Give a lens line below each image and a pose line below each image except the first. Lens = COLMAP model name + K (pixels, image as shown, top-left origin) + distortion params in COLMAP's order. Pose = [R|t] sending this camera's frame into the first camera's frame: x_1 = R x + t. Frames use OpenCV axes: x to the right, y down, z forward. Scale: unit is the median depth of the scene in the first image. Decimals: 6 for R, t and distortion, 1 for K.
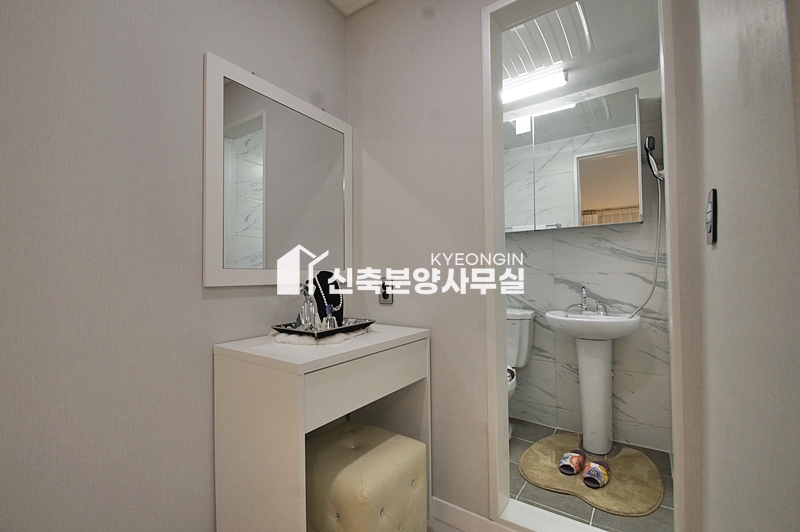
lens RADIAL K [[347.5, 0, 399.6], [0, 347.5, 270.0], [0, 0, 1]] dist [0.001057, -0.000311]
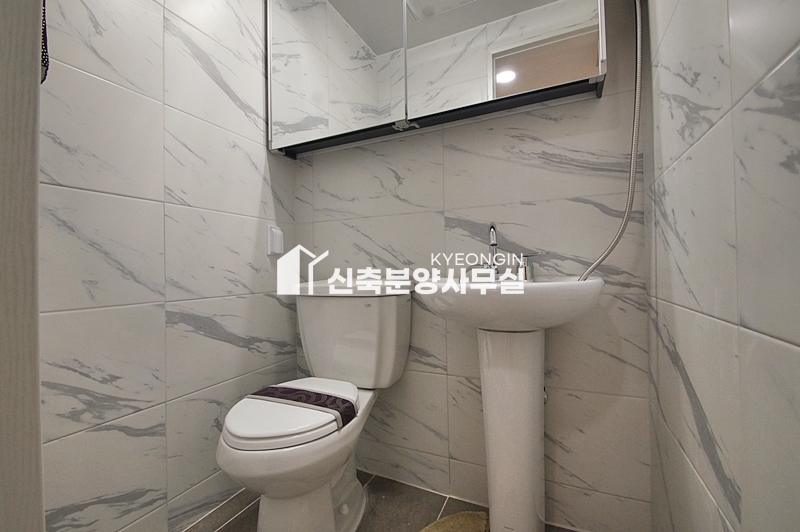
lens RADIAL K [[347.5, 0, 400.8], [0, 347.5, 265.6], [0, 0, 1]] dist [0.001057, -0.000311]
pose [[0.984221, -0.006625, 0.176820, 0.310796], [0.004515, 0.999914, 0.012330, 0.098604], [-0.176886, -0.011337, 0.984166, 0.530746]]
